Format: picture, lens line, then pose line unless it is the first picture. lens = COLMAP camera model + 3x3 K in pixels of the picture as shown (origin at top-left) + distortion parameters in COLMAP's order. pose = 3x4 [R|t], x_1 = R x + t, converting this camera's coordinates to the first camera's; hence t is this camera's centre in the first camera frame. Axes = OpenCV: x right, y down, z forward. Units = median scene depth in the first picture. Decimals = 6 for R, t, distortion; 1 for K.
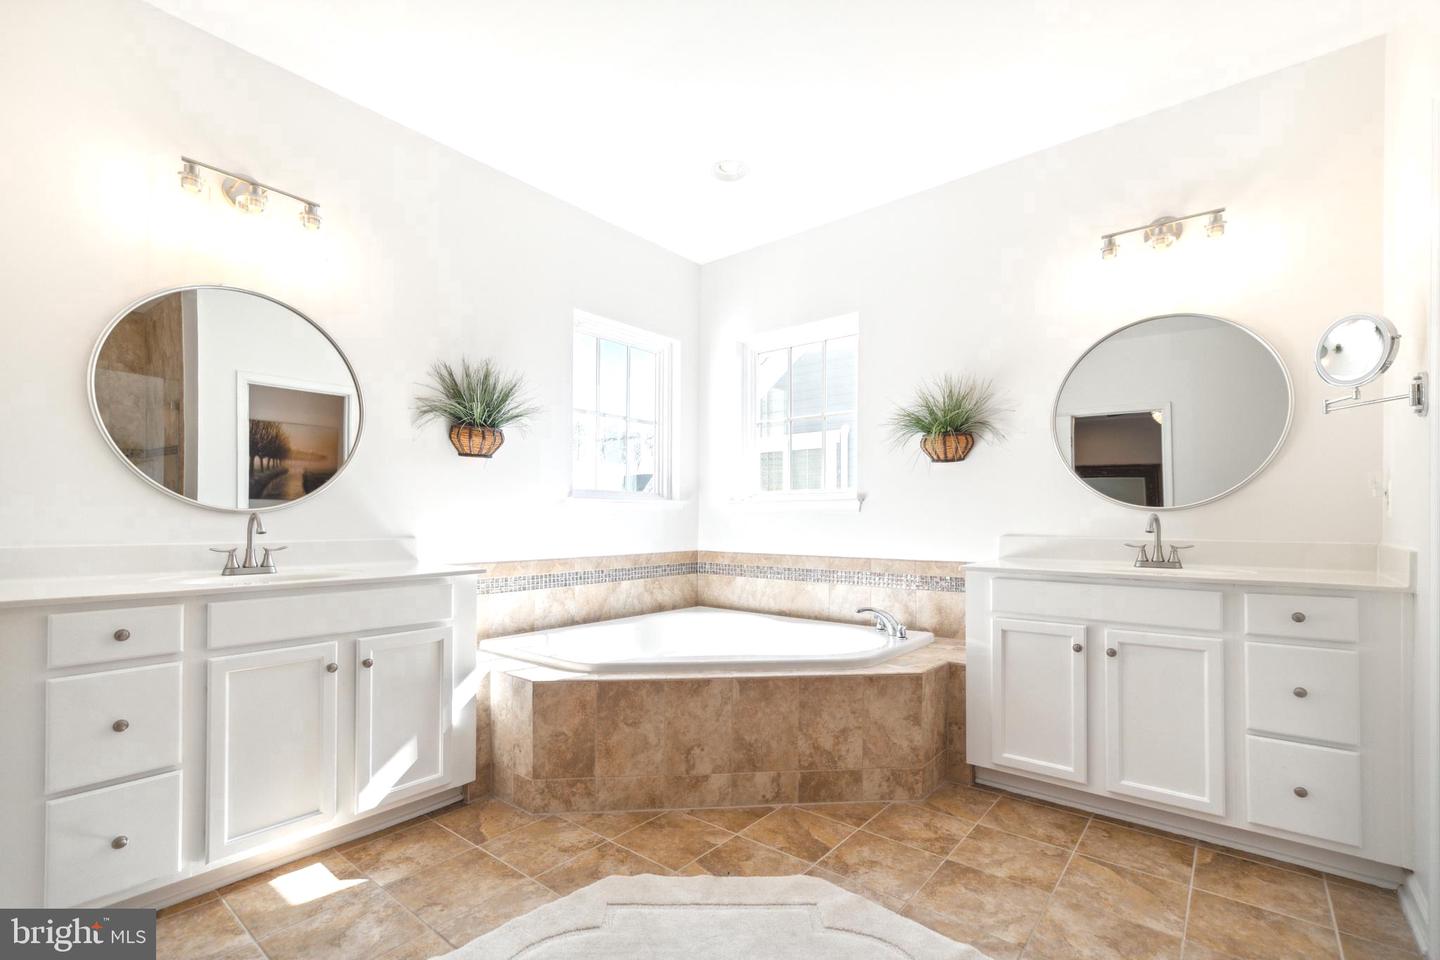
lens RADIAL K [[631.8, 0, 710.7], [0, 631.8, 496.1], [0, 0, 1]] dist [0.006372, 0.000748]
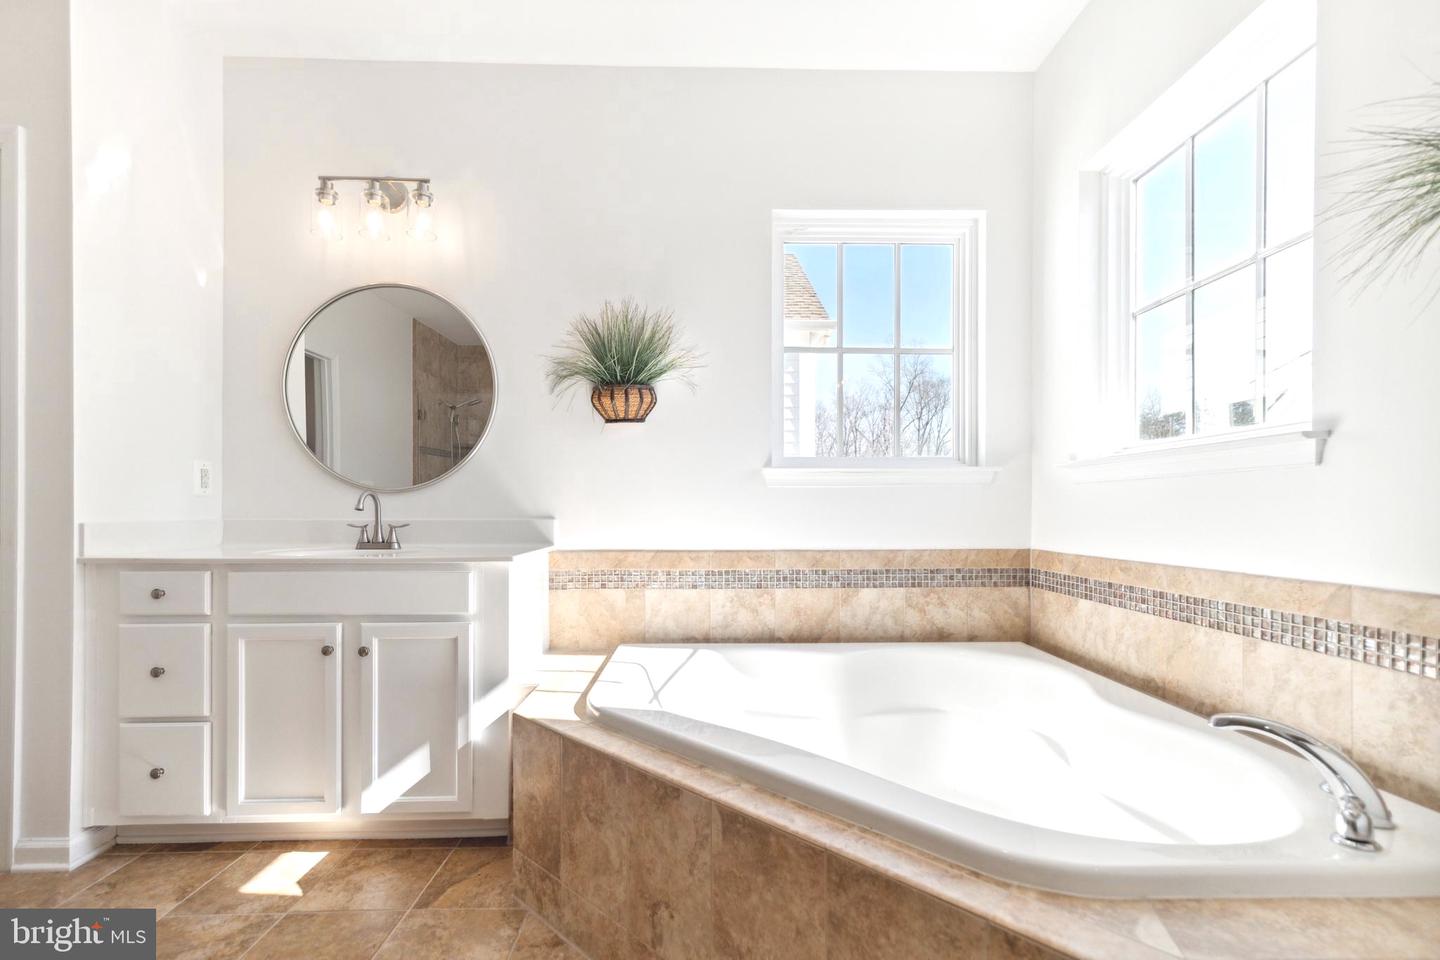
lens RADIAL K [[631.8, 0, 710.7], [0, 631.8, 496.1], [0, 0, 1]] dist [0.006372, 0.000748]
pose [[0.662395, -0.020802, -0.748866, 0.344366], [0.030127, 0.999545, -0.001118, 0.041125], [0.748549, -0.021820, 0.662721, 0.564182]]
